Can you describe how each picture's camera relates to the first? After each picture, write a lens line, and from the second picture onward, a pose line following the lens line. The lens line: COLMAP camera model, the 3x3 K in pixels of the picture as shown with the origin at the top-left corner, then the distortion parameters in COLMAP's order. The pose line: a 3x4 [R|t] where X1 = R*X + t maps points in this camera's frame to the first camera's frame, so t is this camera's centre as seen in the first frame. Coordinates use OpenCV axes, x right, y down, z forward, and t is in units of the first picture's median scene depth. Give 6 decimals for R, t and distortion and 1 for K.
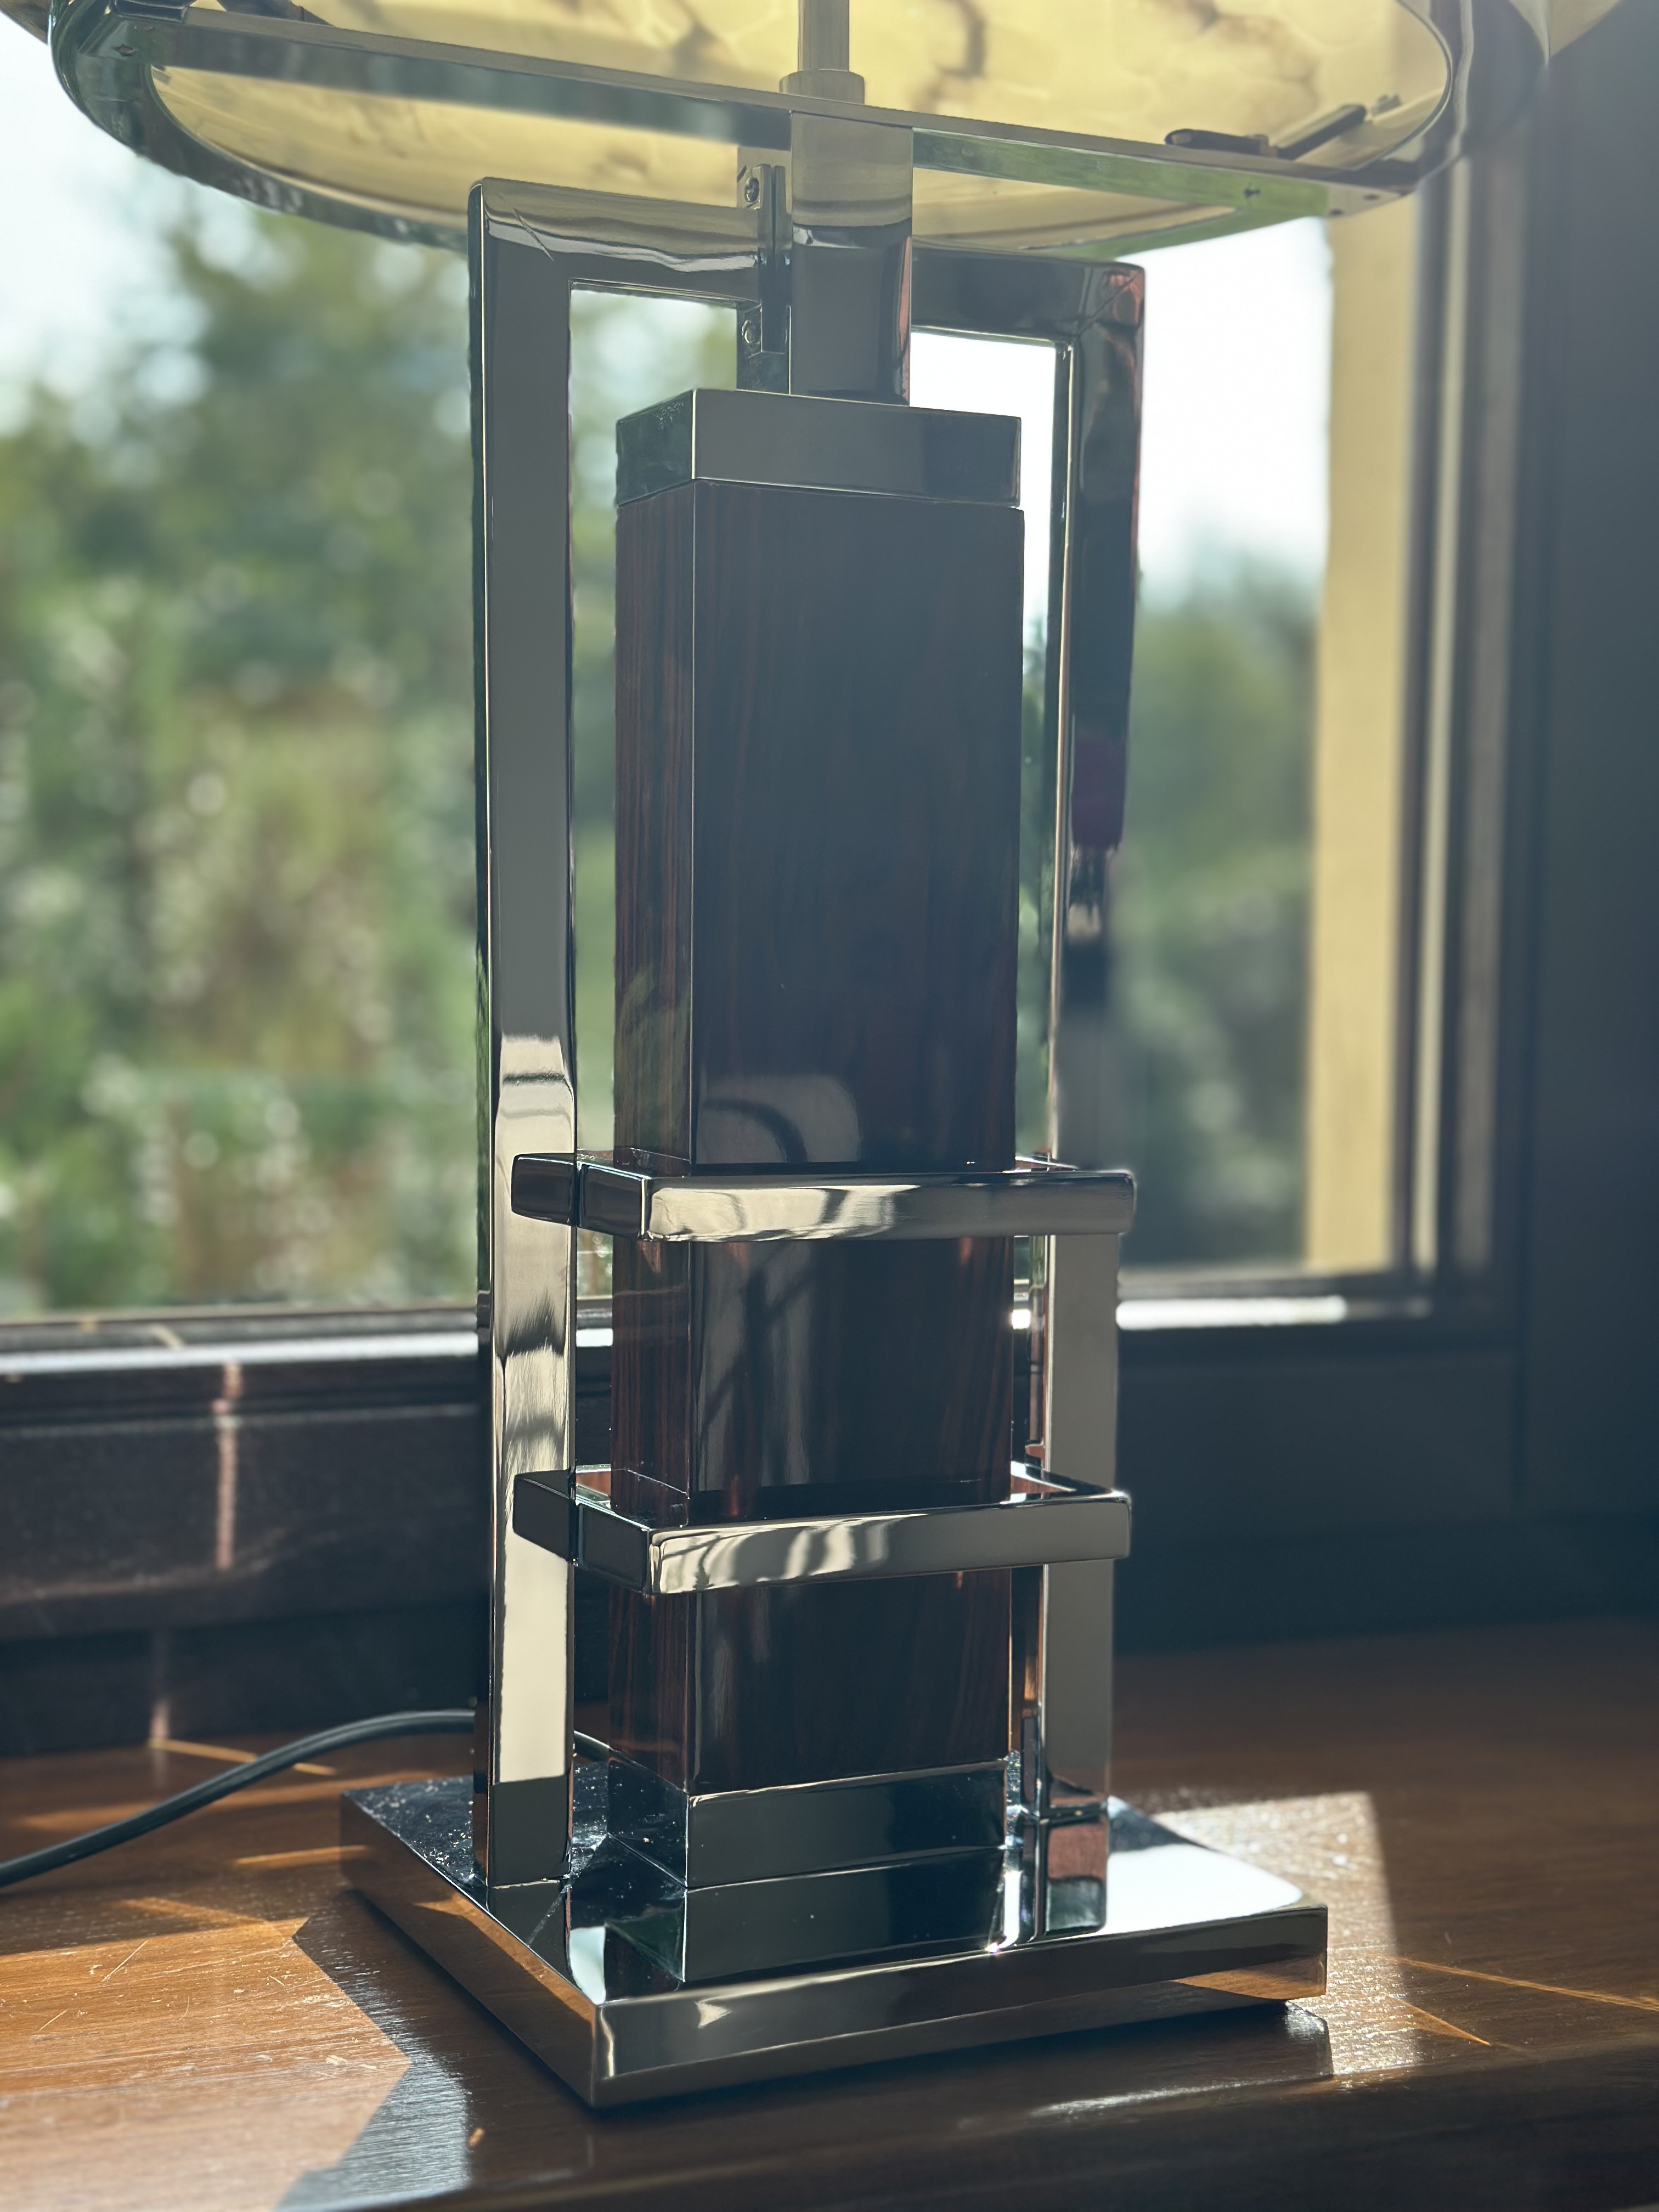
lens RADIAL K [[3104.4, 0, 801.2], [0, 3104.4, 1059.7], [0, 0, 1]] dist [0.119254, 0.000000]
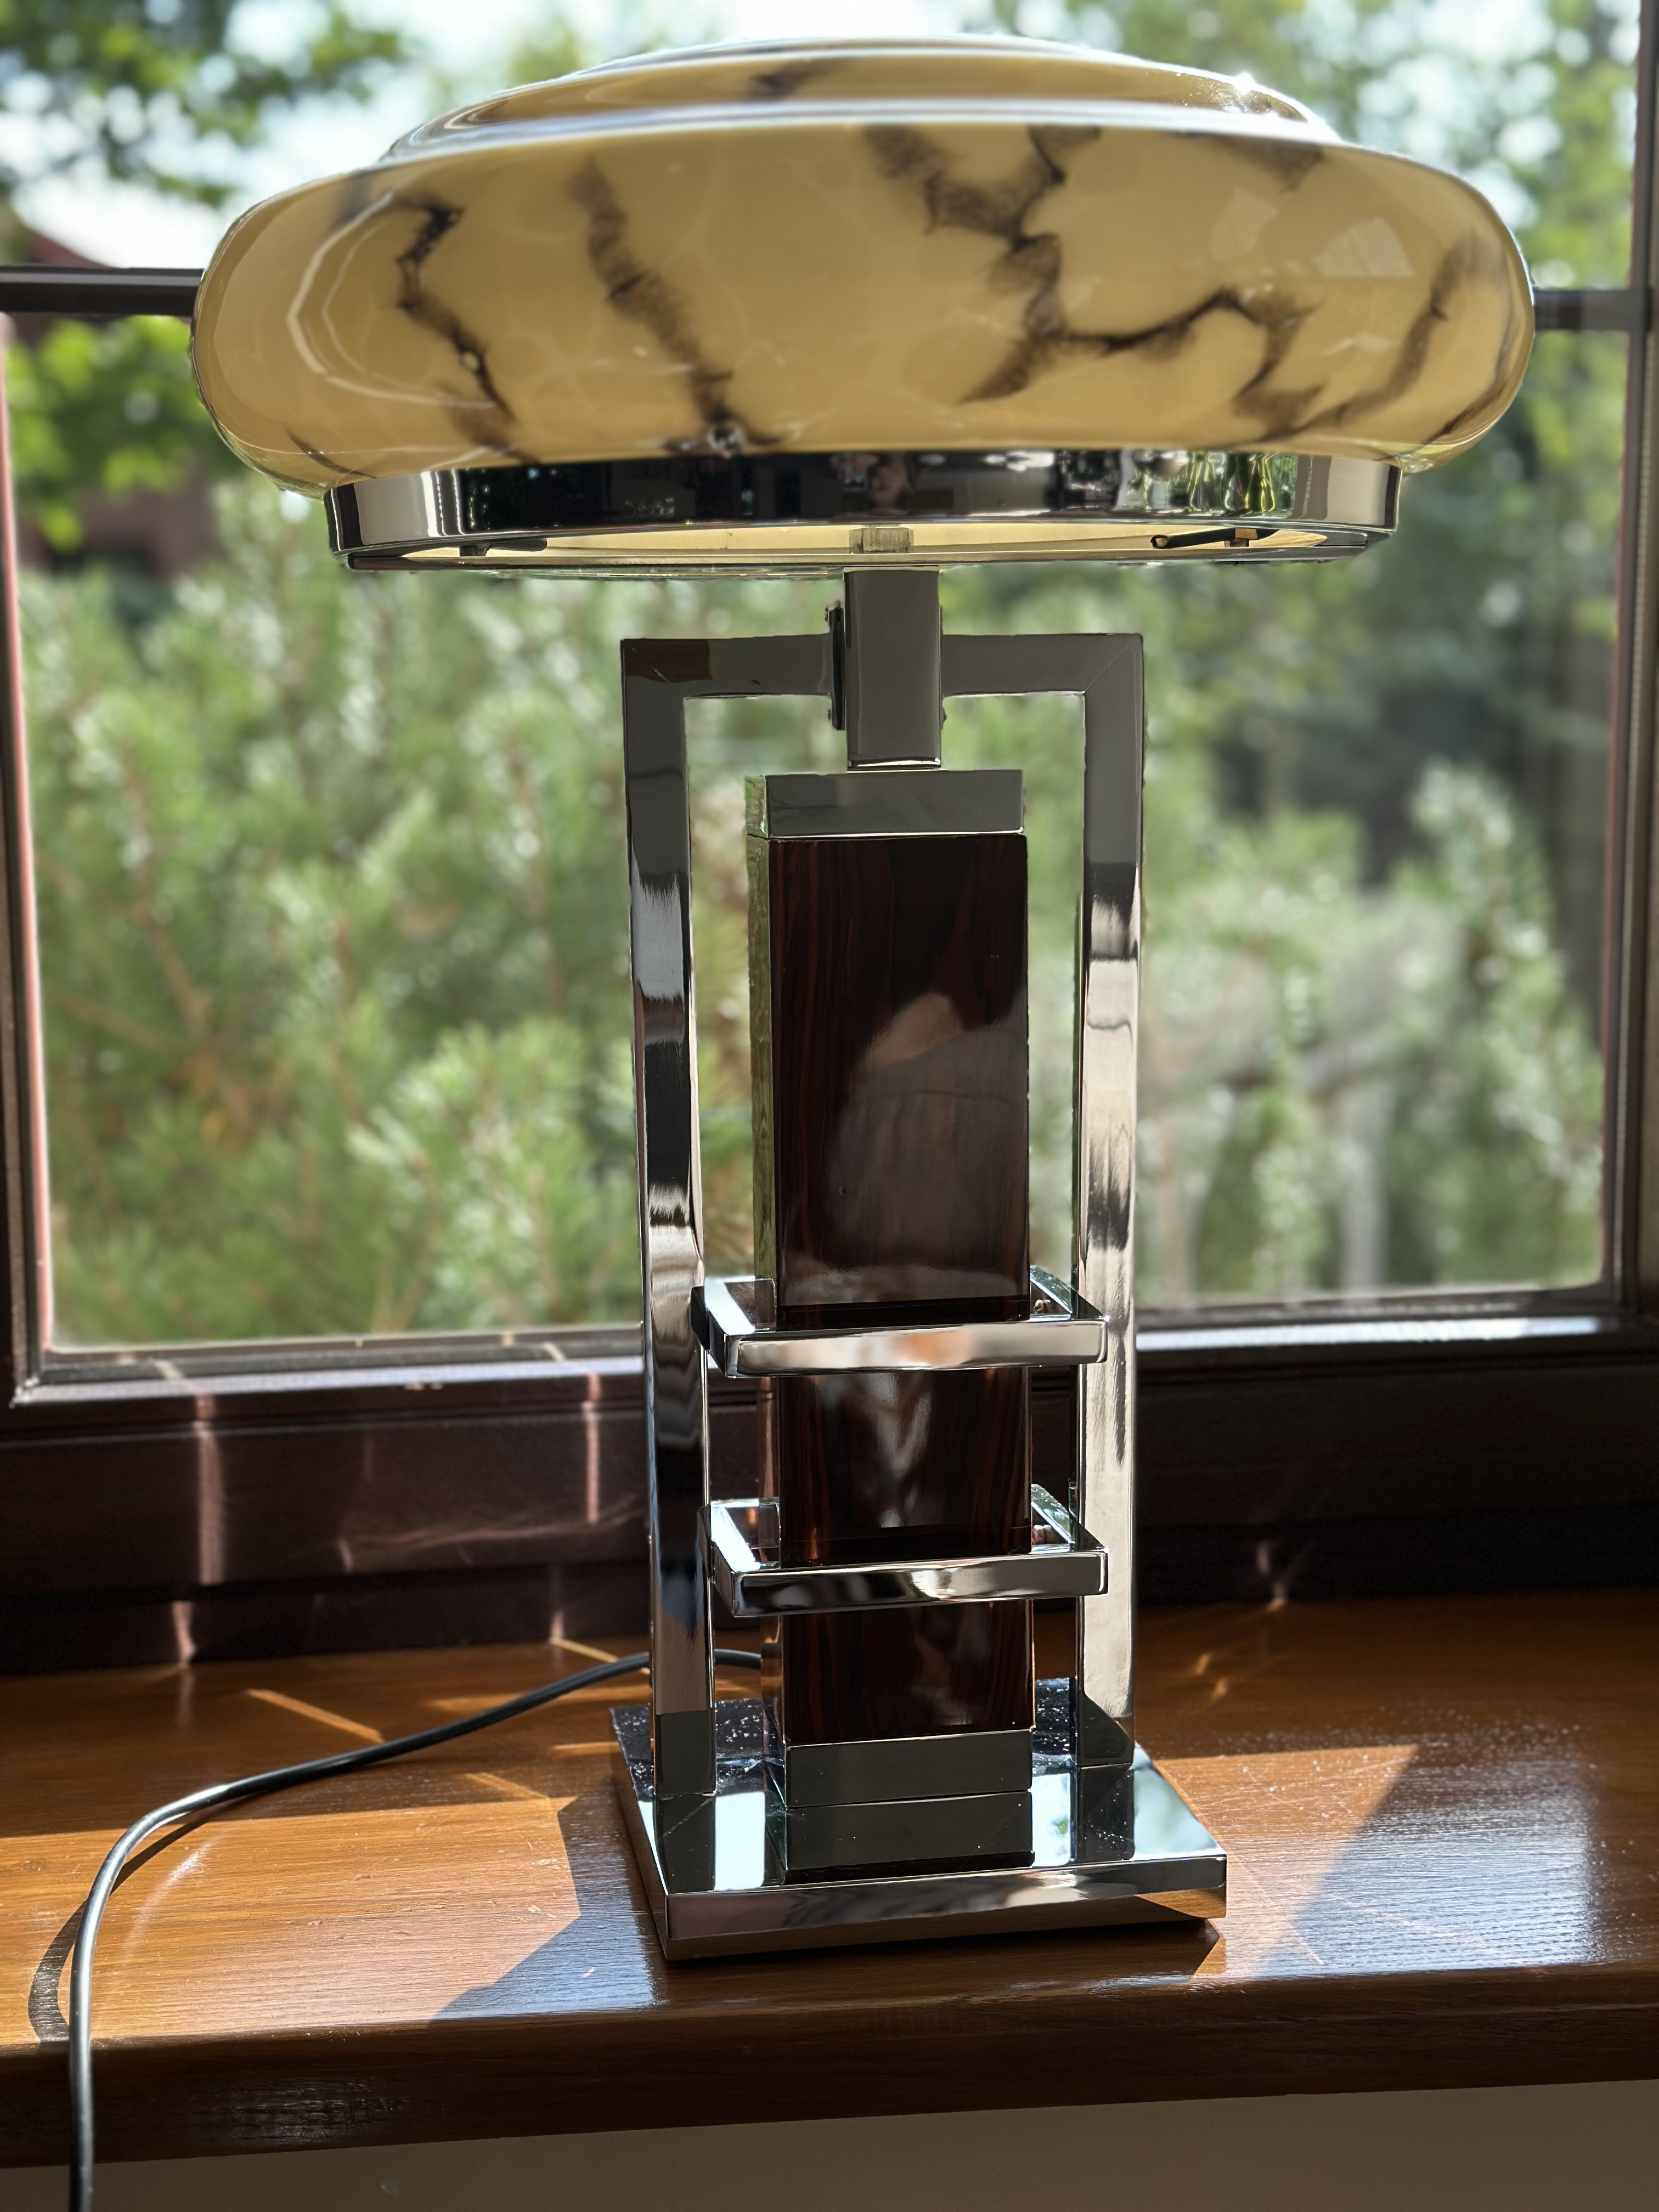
lens RADIAL K [[3104.4, 0, 822.2], [0, 3104.4, 1125.7], [0, 0, 1]] dist [0.119254, 0.000000]
pose [[0.962189, 0.016018, -0.271912, 0.285803], [0.014009, 0.994038, 0.108131, -0.159305], [0.272023, -0.107851, 0.956228, -0.263629]]
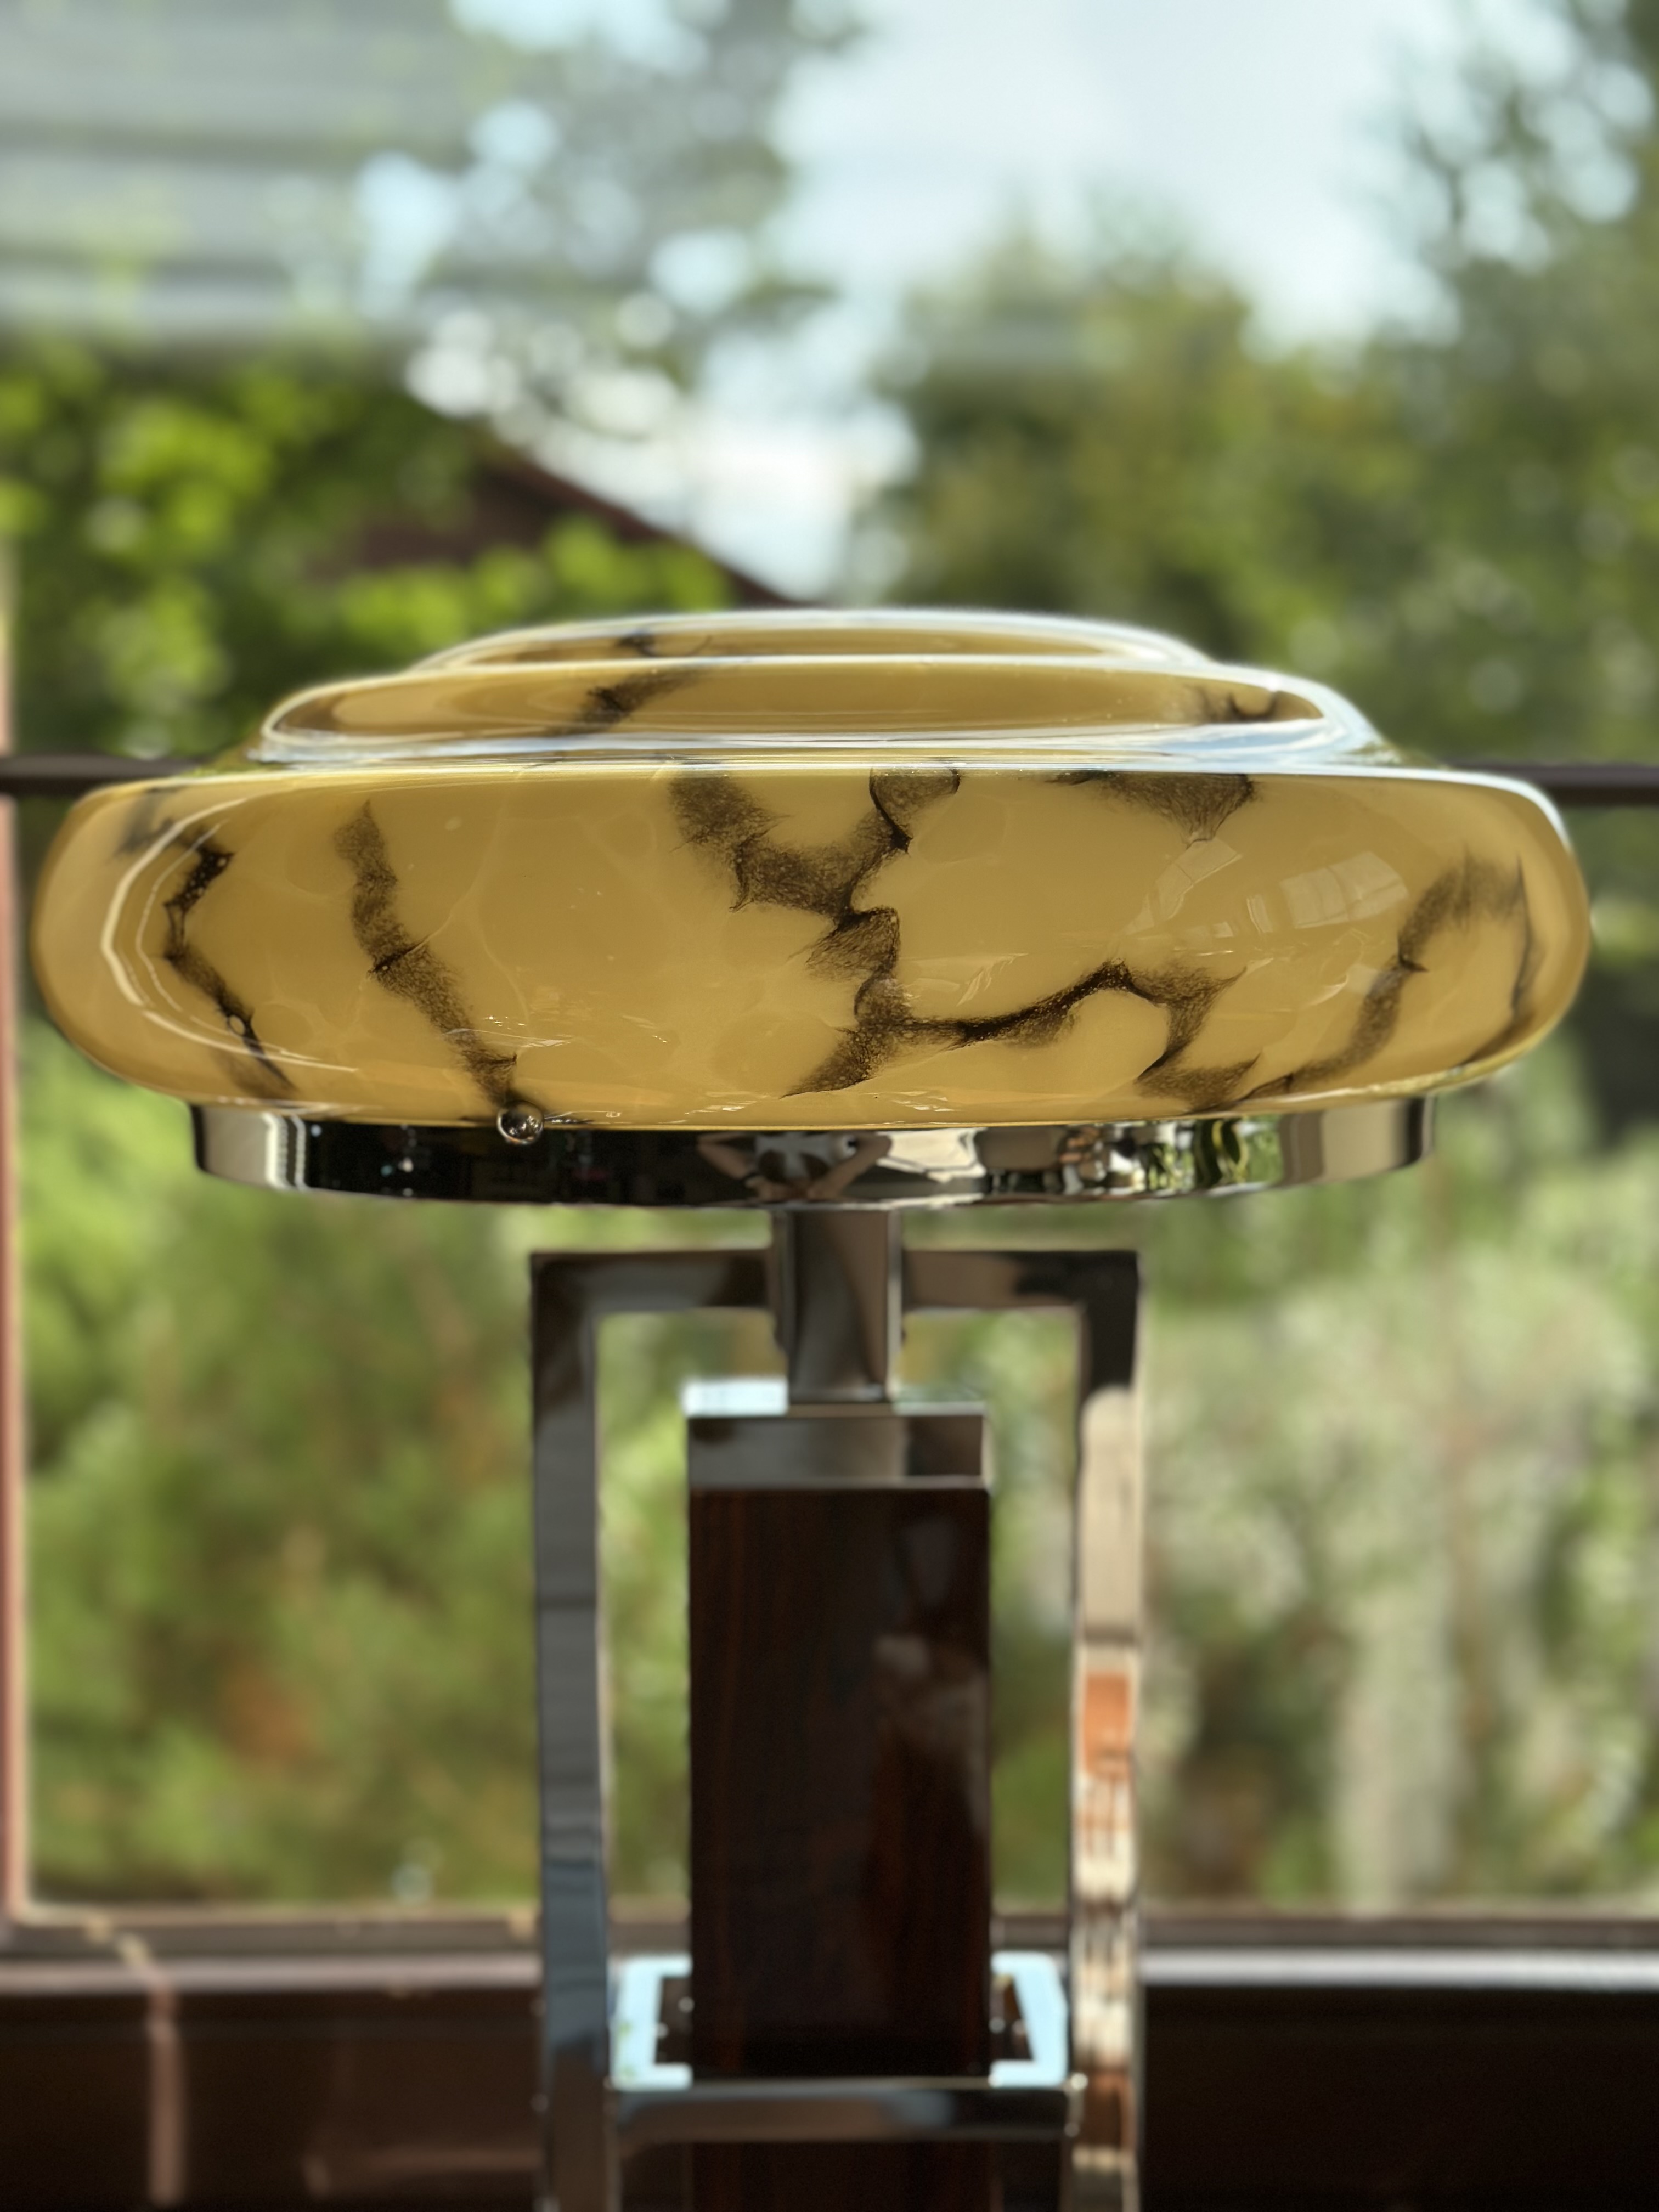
lens RADIAL K [[3104.4, 0, 843.6], [0, 3104.4, 1110.1], [0, 0, 1]] dist [0.119254, 0.000000]
pose [[0.915057, 0.019433, -0.402857, 0.386043], [-0.001001, 0.998945, 0.045915, -0.296657], [0.403324, -0.041612, 0.914110, -0.047414]]
